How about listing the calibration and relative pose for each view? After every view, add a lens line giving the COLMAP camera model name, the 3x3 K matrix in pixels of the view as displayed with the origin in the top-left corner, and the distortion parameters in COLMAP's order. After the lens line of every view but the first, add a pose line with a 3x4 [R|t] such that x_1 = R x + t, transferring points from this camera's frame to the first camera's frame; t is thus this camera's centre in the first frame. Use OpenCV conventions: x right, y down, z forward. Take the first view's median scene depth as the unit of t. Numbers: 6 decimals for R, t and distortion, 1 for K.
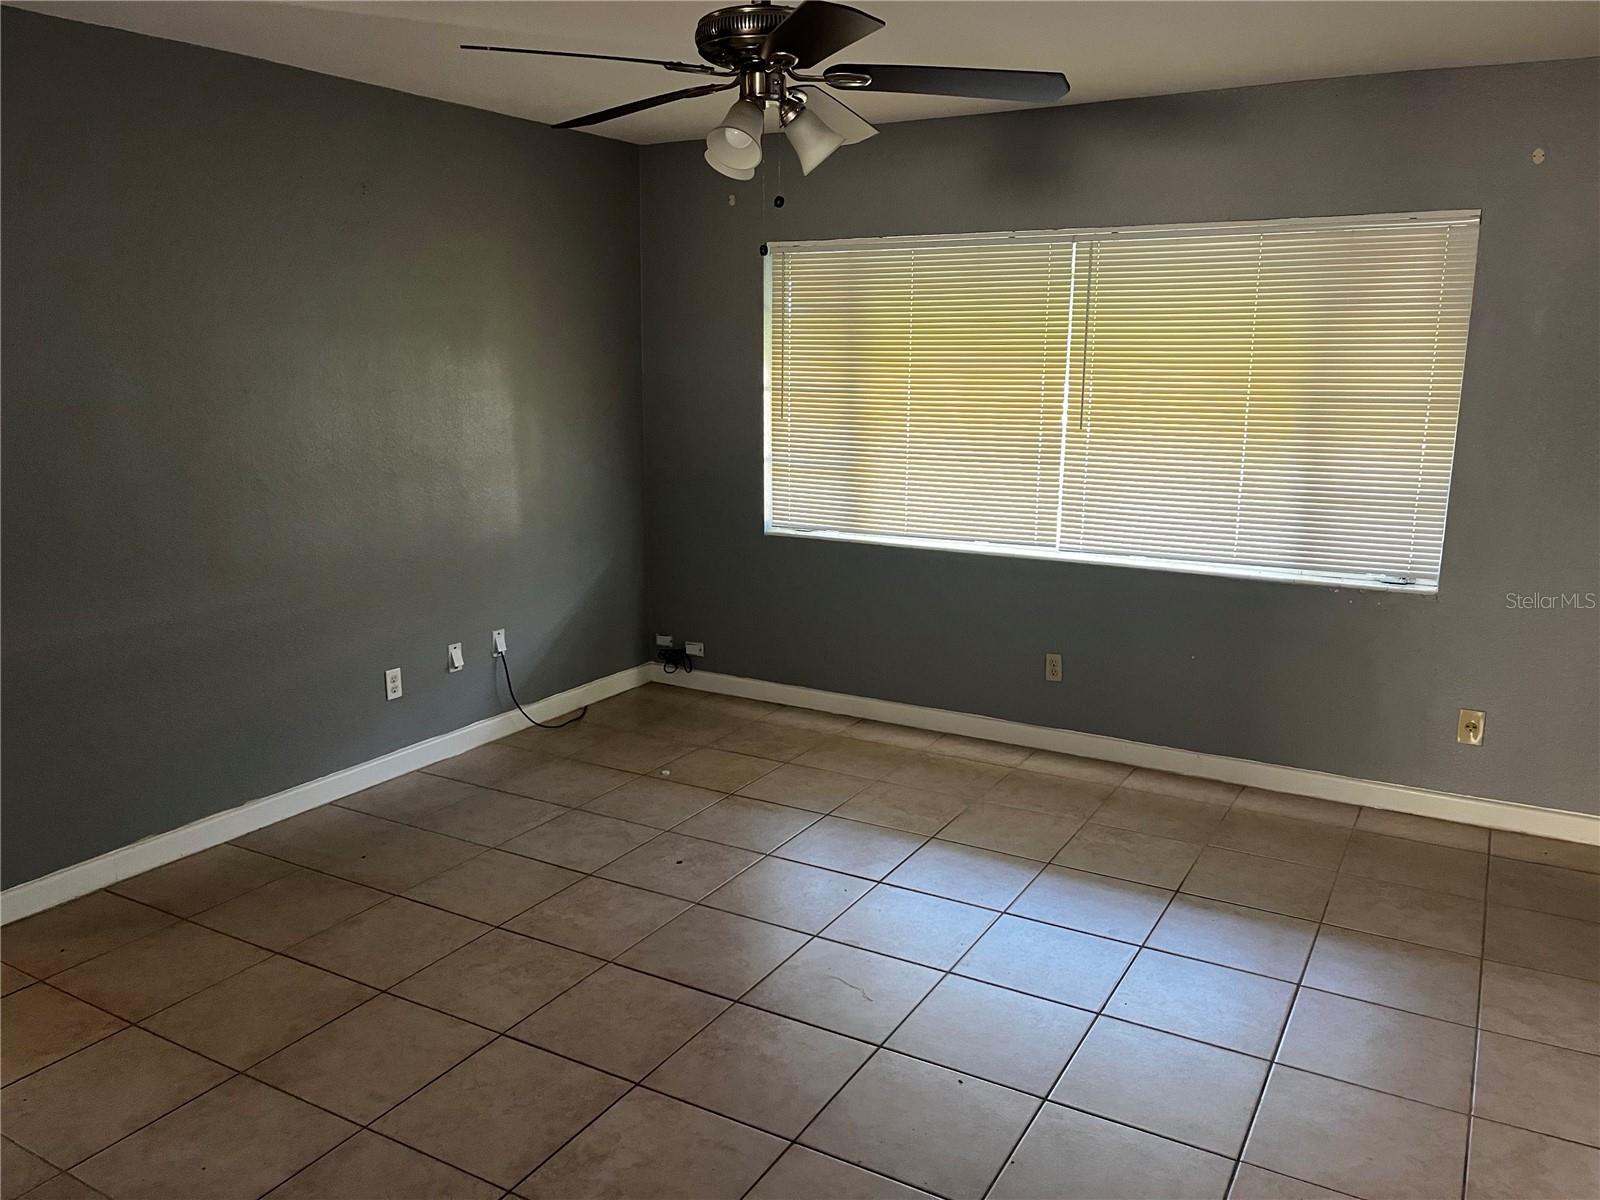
lens RADIAL K [[1217.4, 0, 800.0], [0, 1217.4, 600.0], [0, 0, 1]] dist [0.033404, -0.009136]
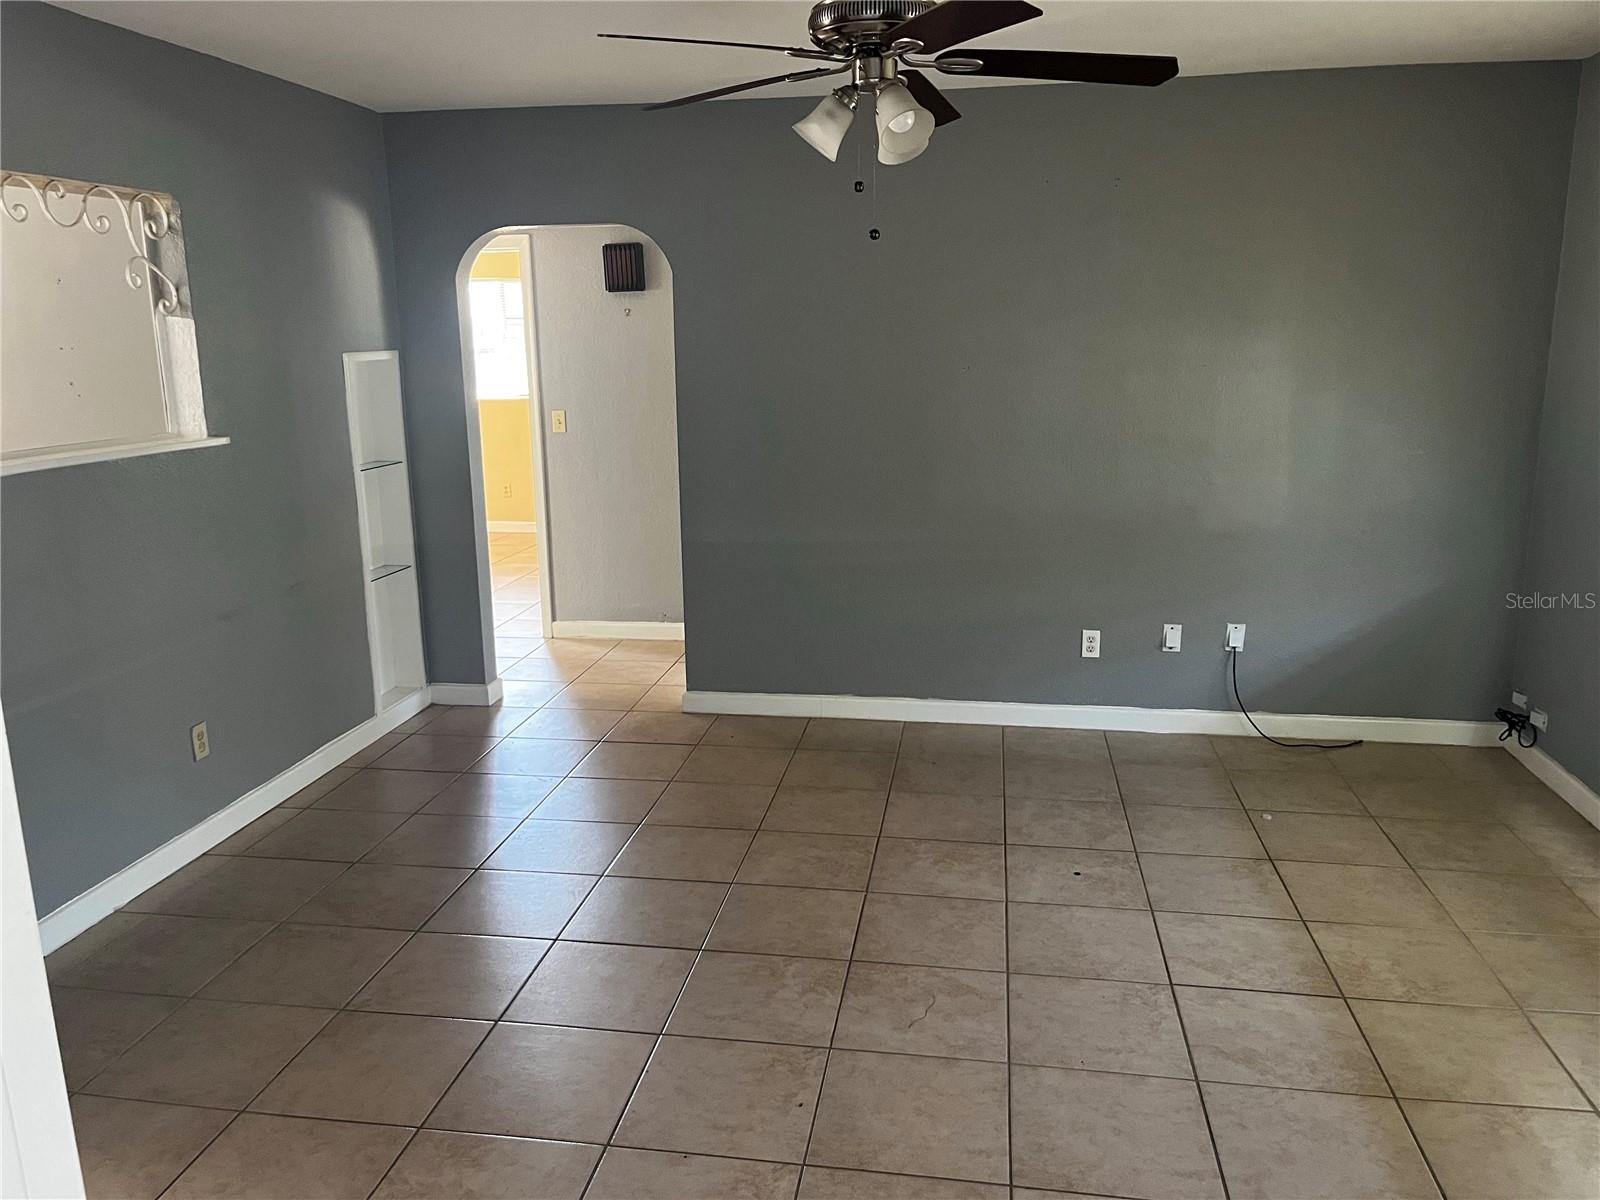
lens RADIAL K [[1217.4, 0, 800.0], [0, 1217.4, 600.0], [0, 0, 1]] dist [0.033404, -0.009136]
pose [[0.332420, 0.184027, -0.925003, 0.558488], [-0.175408, 0.975730, 0.131083, -0.063391], [0.926676, 0.118678, 0.356632, 0.378735]]
